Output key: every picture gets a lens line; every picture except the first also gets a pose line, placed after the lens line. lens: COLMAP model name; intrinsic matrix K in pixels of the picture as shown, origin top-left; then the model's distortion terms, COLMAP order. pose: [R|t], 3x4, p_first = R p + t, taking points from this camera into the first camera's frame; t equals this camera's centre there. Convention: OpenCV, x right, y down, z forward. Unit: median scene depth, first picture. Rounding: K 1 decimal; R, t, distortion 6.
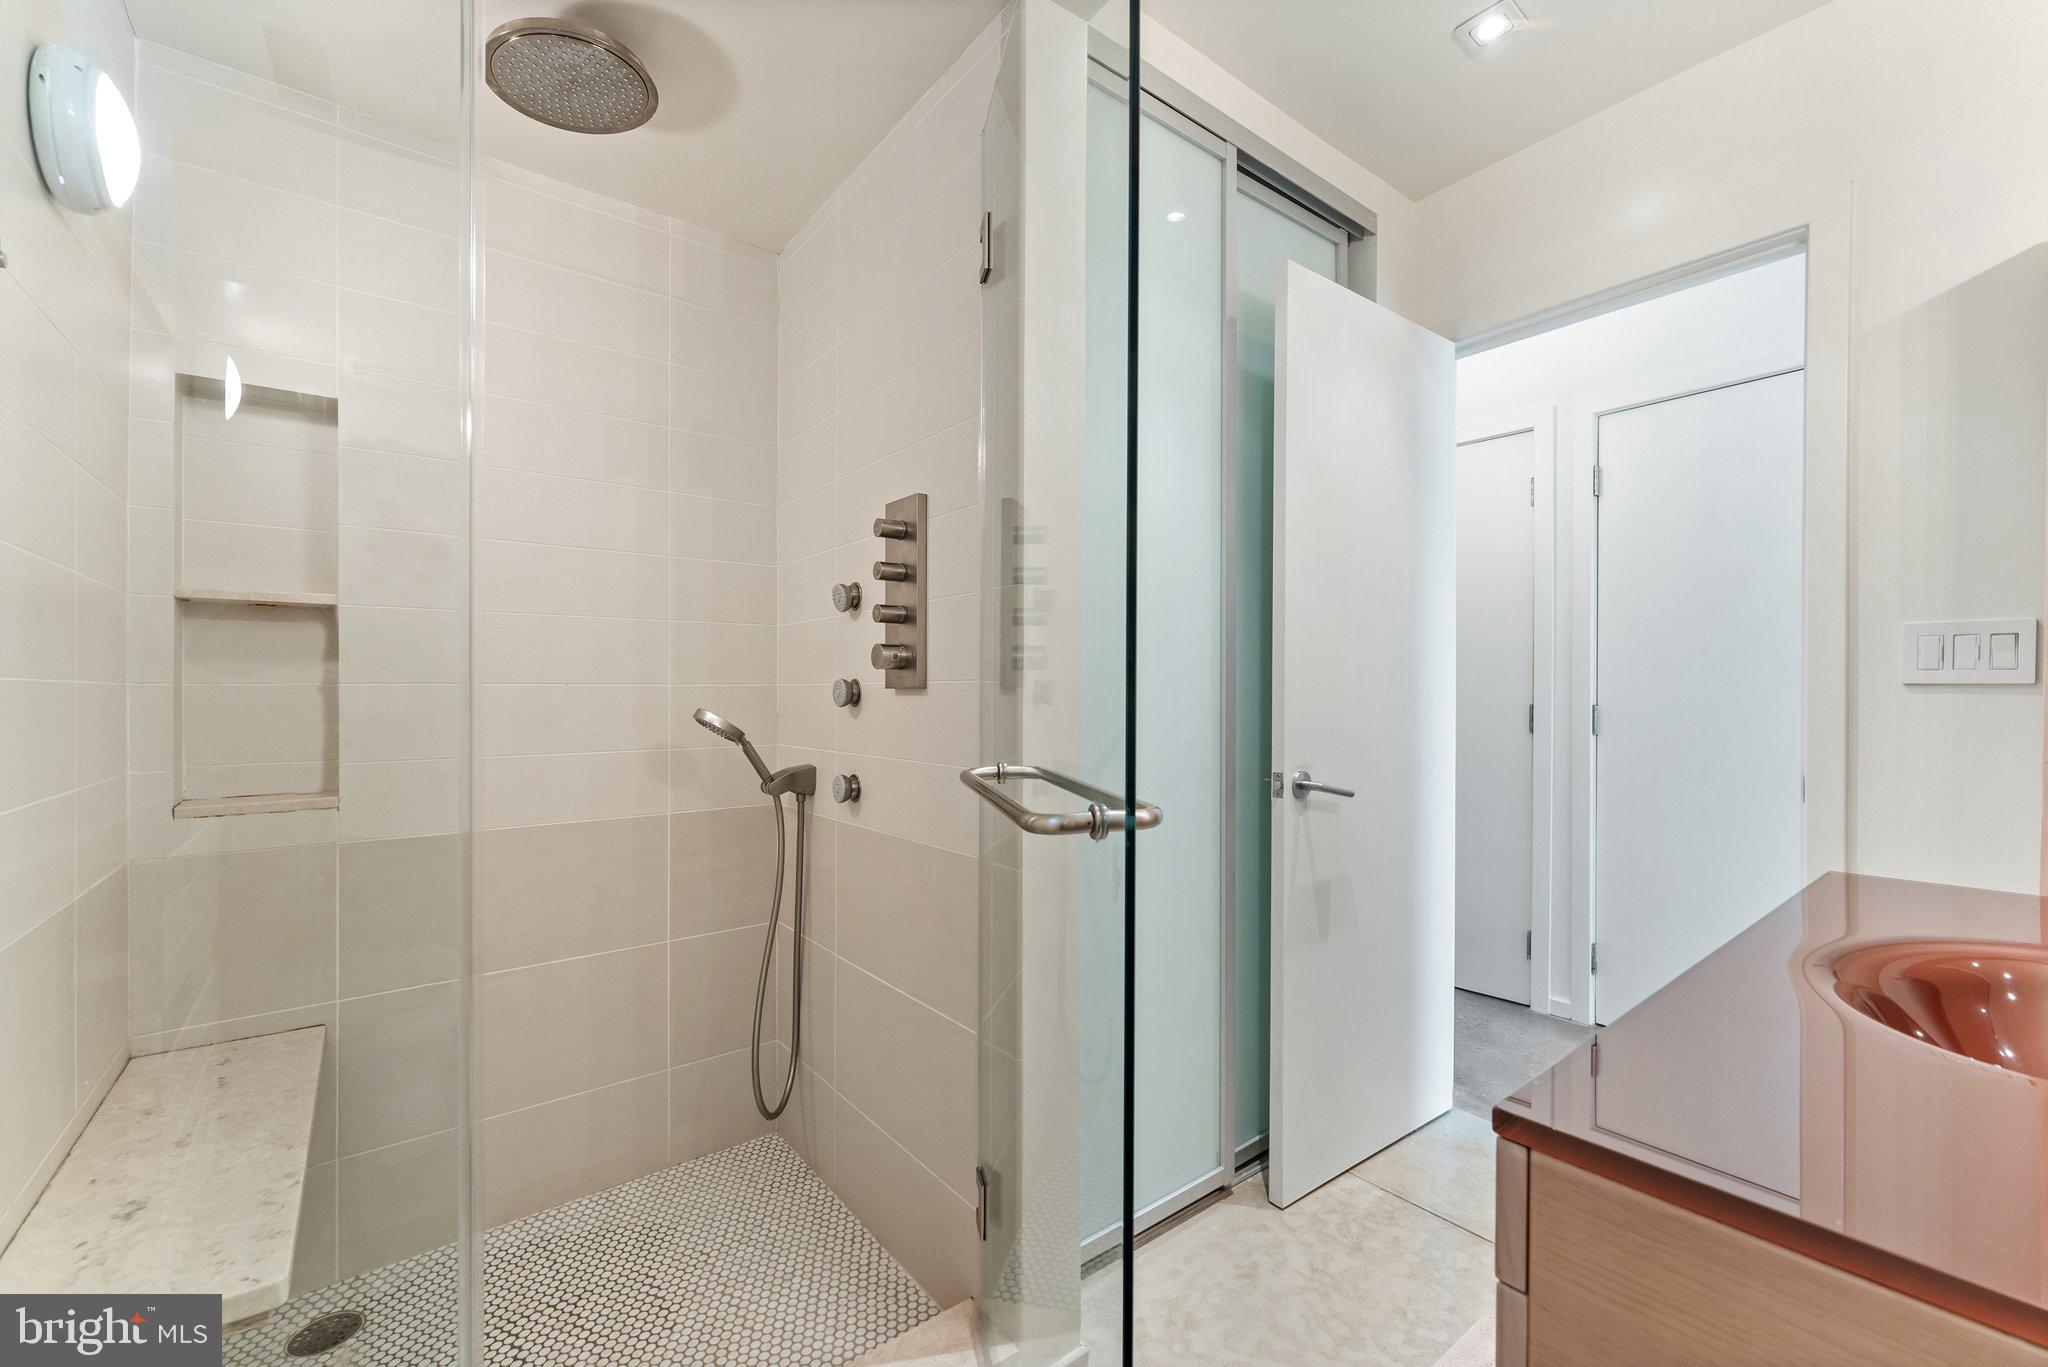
lens RADIAL K [[847.3, 0, 1024.0], [0, 847.3, 683.5], [0, 0, 1]] dist [0.000164, -0.000169]
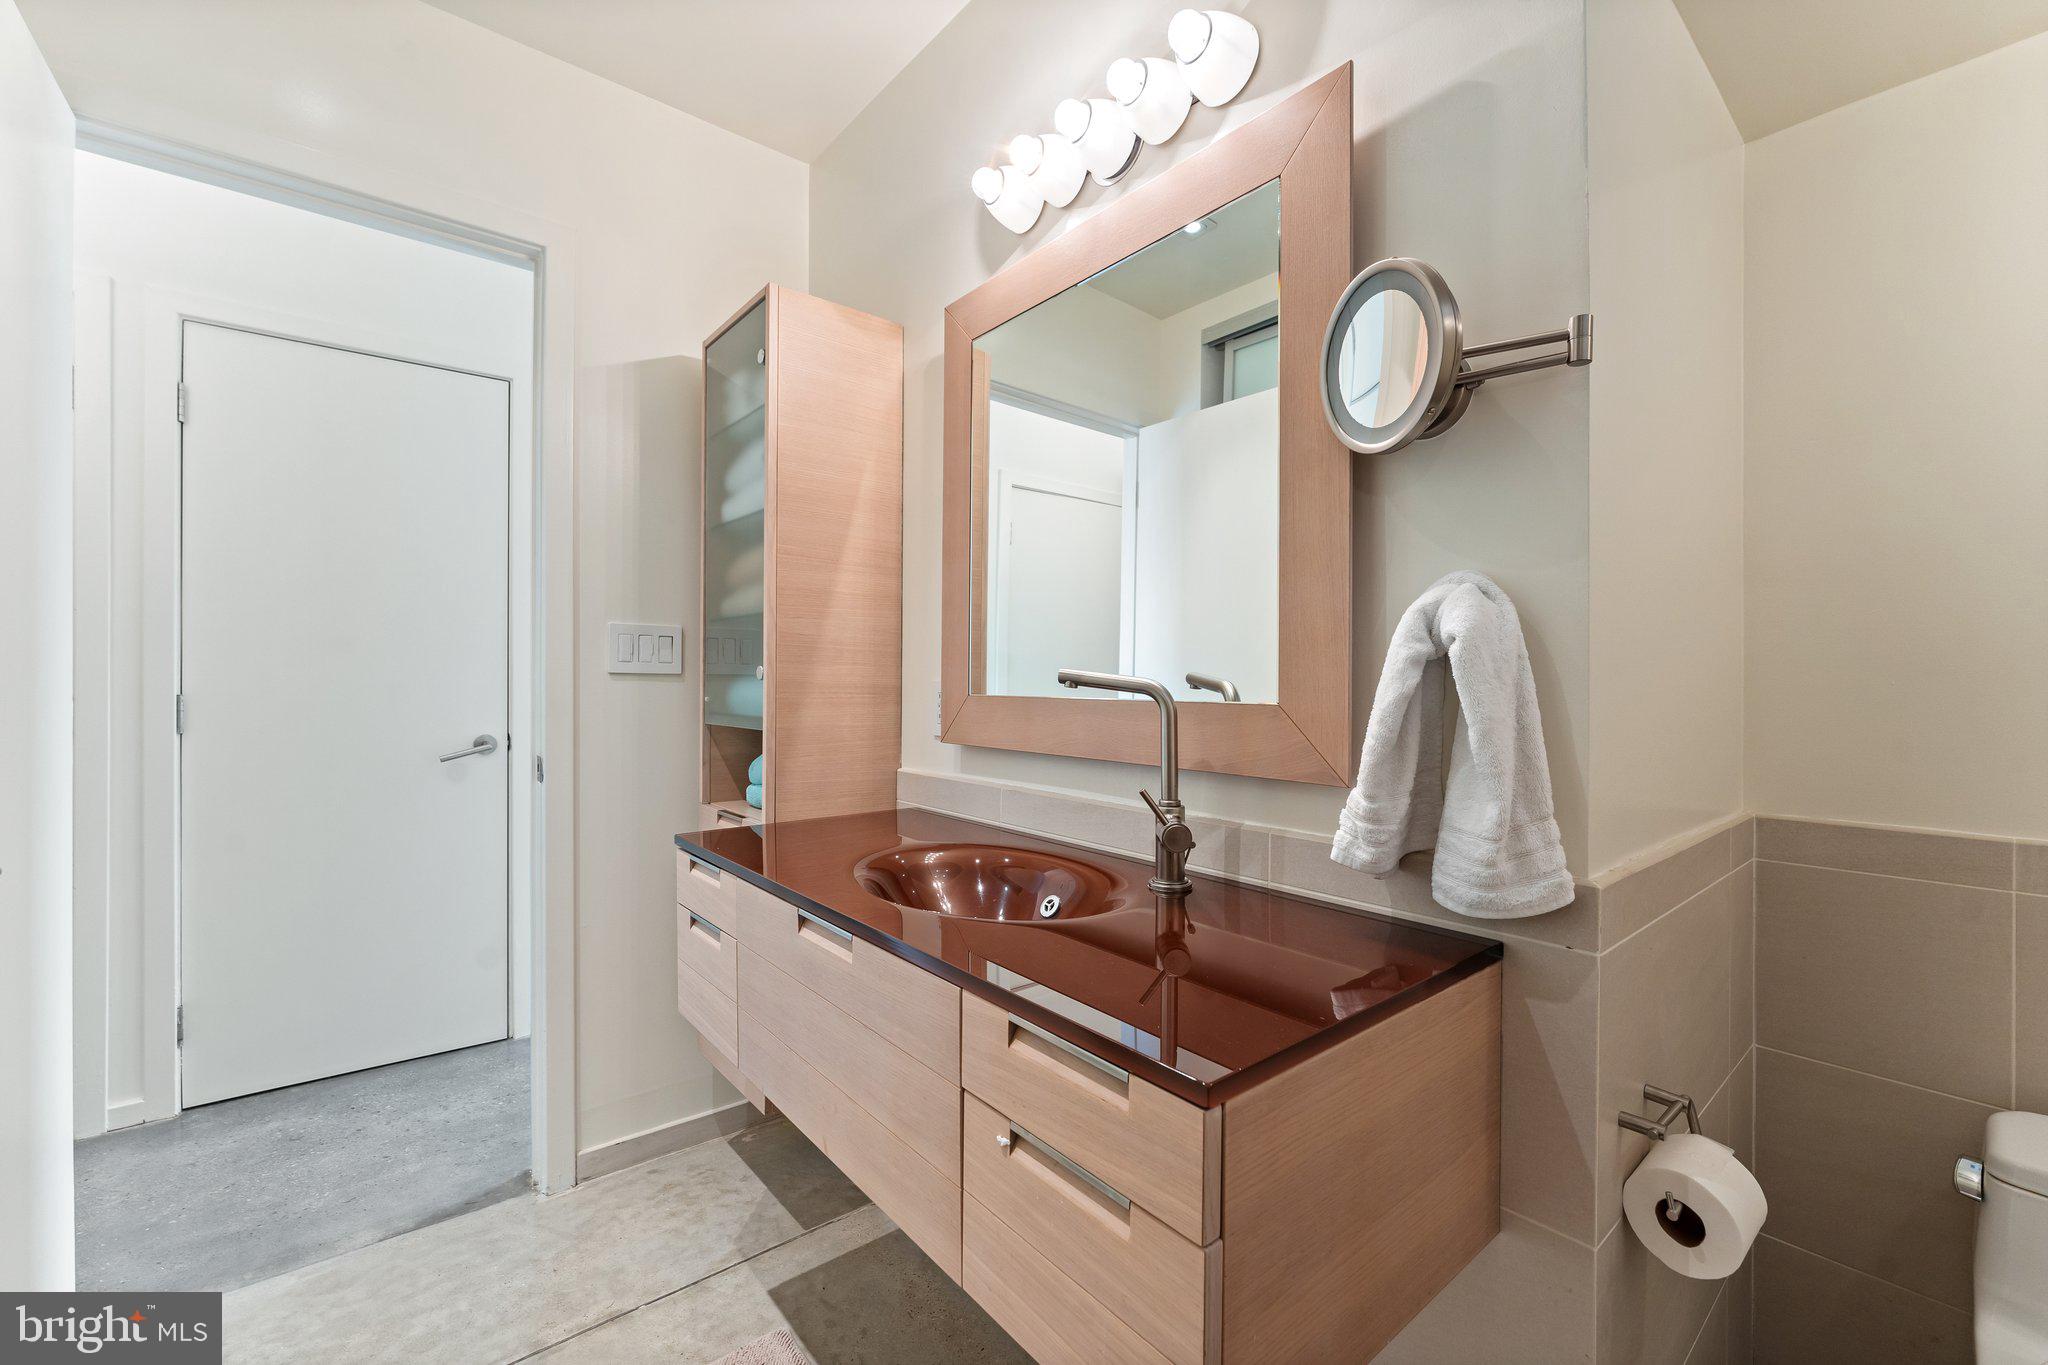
lens RADIAL K [[832.6, 0, 1024.0], [0, 832.6, 682.5], [0, 0, 1]] dist [-0.001388, -0.000444]
pose [[-0.022670, -0.006870, 0.999719, -0.127563], [-0.012149, 0.999904, 0.006596, -0.001350], [-0.999669, -0.011996, -0.022752, 0.340790]]
